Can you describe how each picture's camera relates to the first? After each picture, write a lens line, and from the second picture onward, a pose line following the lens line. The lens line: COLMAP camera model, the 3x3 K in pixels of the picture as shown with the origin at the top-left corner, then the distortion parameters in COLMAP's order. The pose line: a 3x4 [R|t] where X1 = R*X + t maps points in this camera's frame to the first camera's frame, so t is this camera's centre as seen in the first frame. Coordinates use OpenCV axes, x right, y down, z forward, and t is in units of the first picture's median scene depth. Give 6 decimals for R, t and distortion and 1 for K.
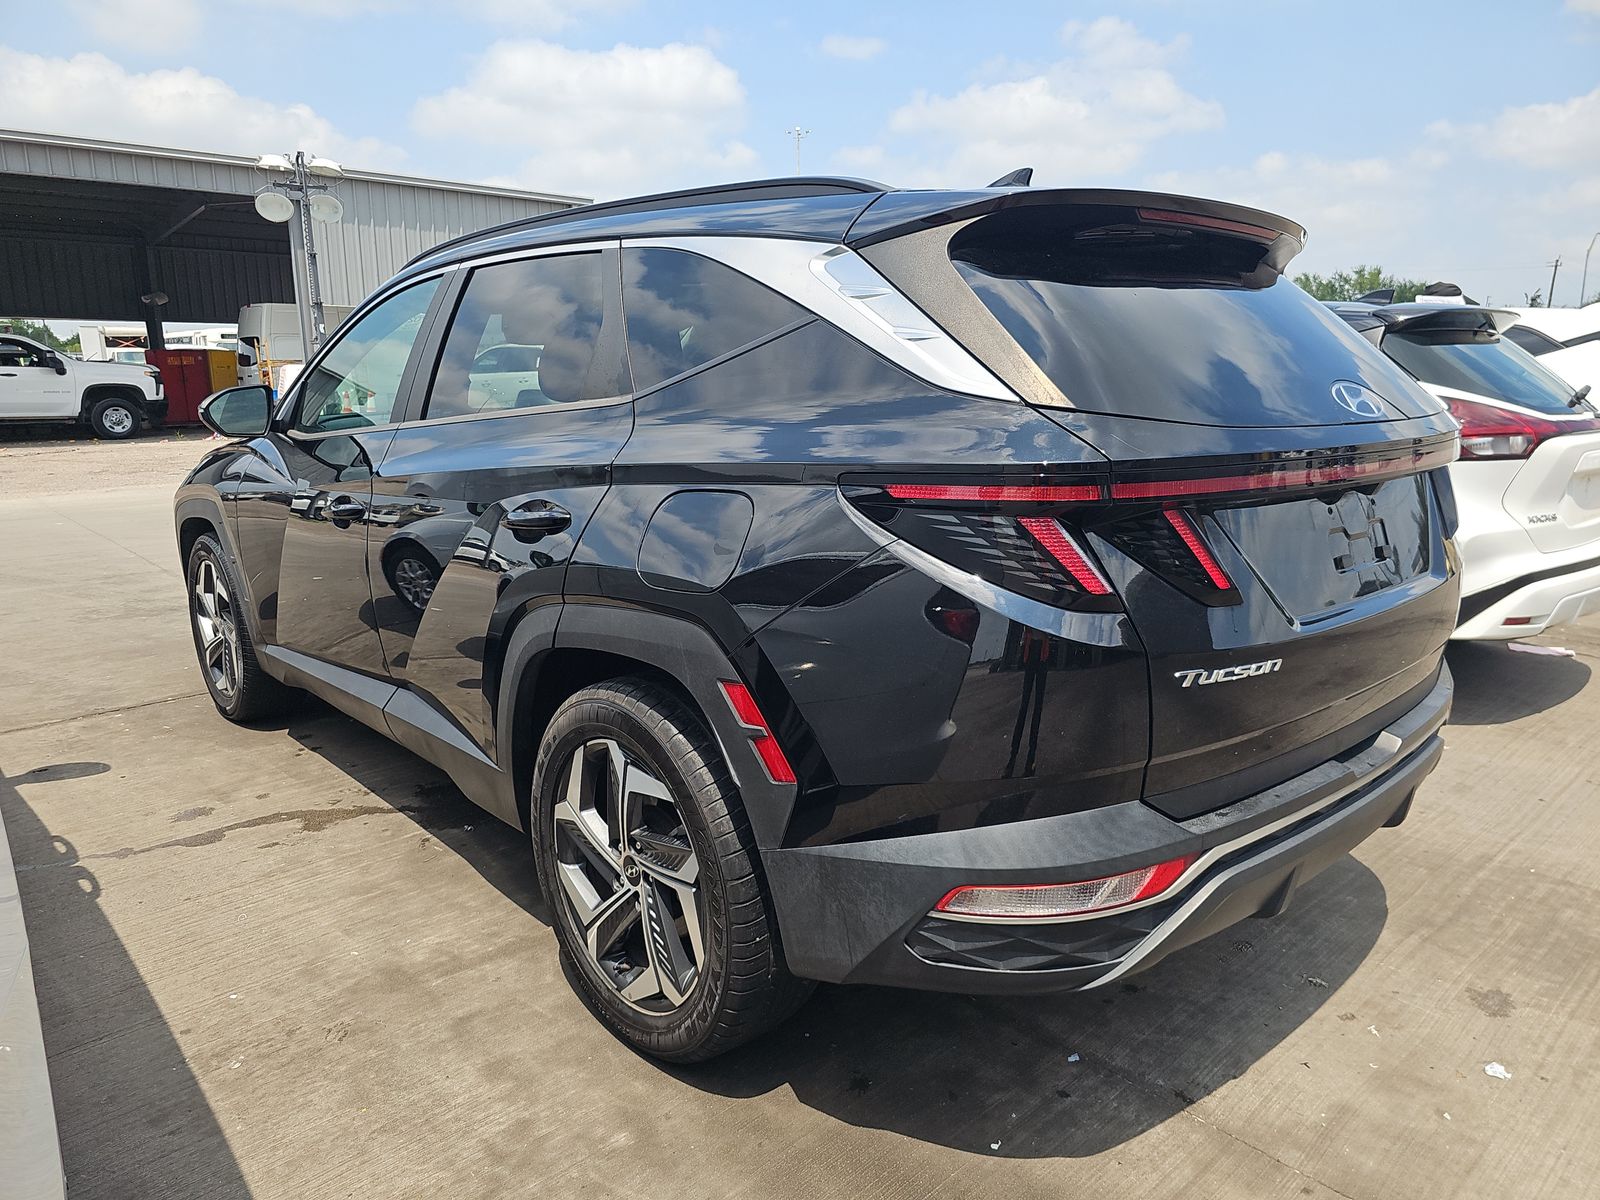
lens RADIAL K [[1079.1, 0, 792.8], [0, 1079.1, 604.0], [0, 0, 1]] dist [0.010951, 0.003832]
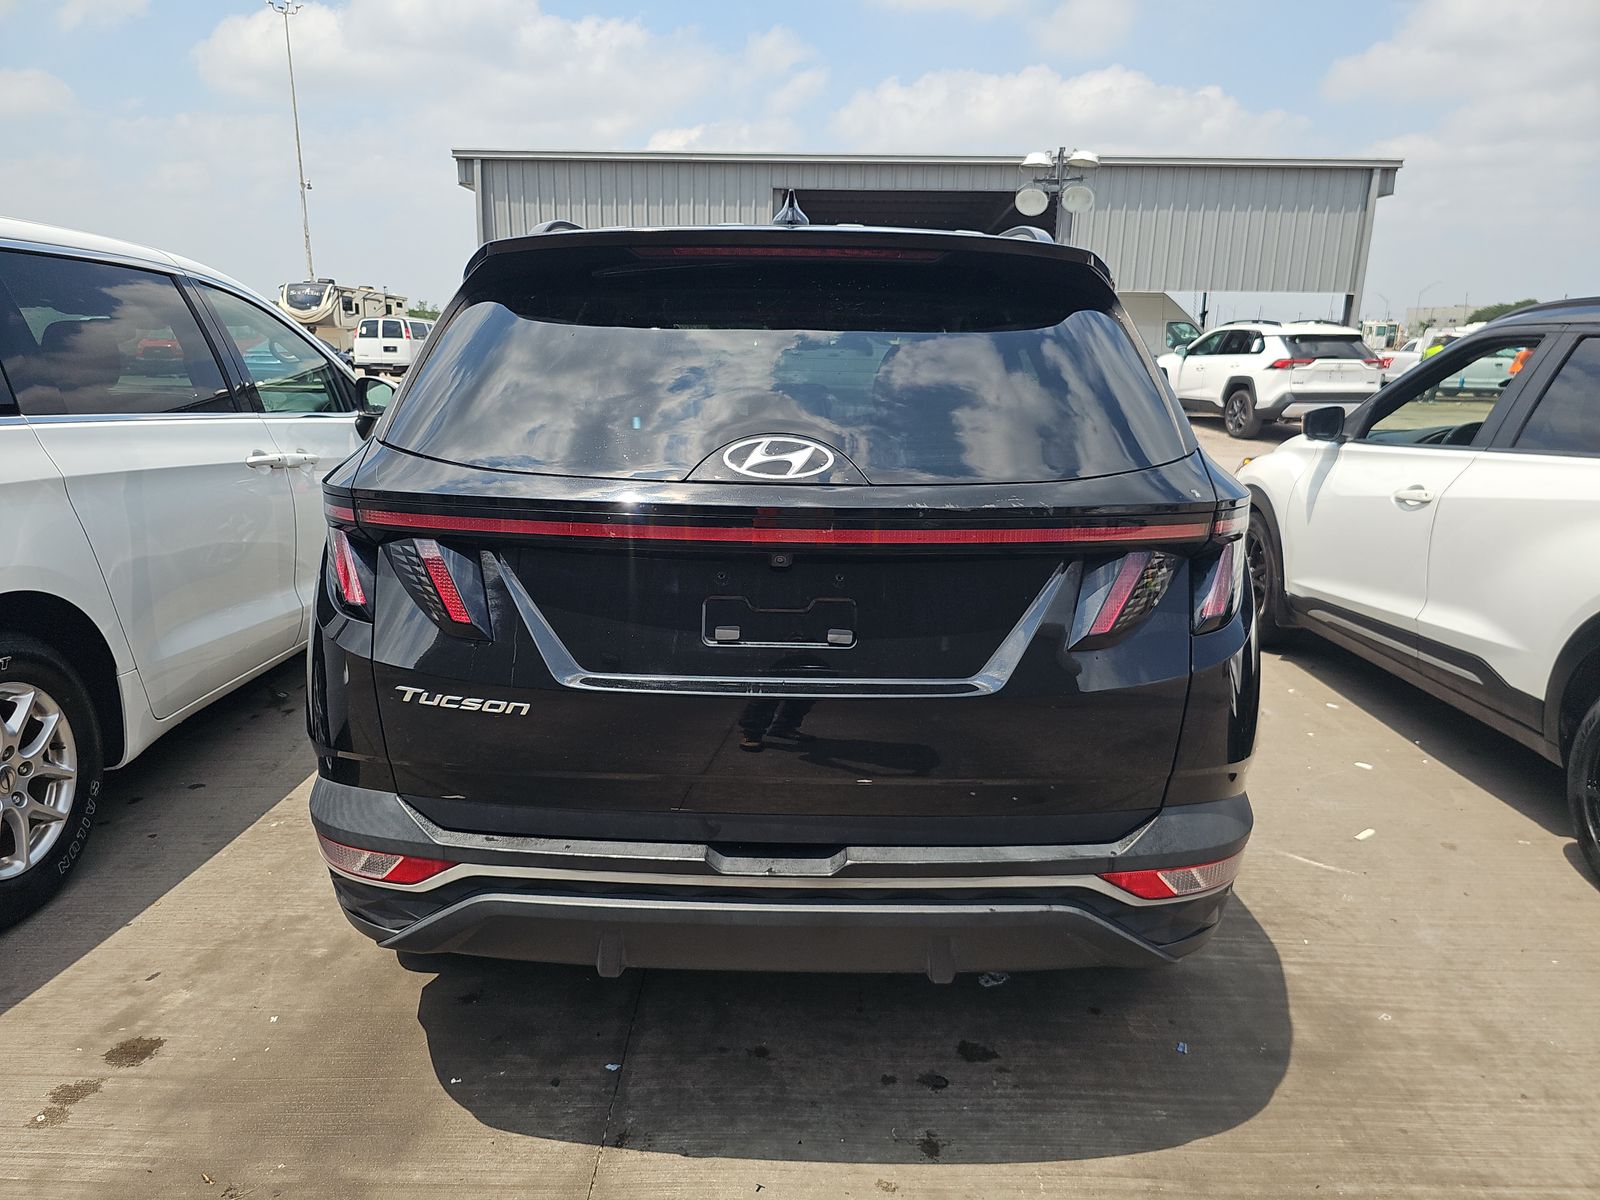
lens RADIAL K [[1079.1, 0, 794.9], [0, 1079.1, 600.6], [0, 0, 1]] dist [0.010951, 0.003832]
pose [[0.741276, 0.176434, -0.647597, 0.666100], [-0.165867, 0.983061, 0.077969, -0.085623], [0.650383, 0.049619, 0.757984, 0.212268]]
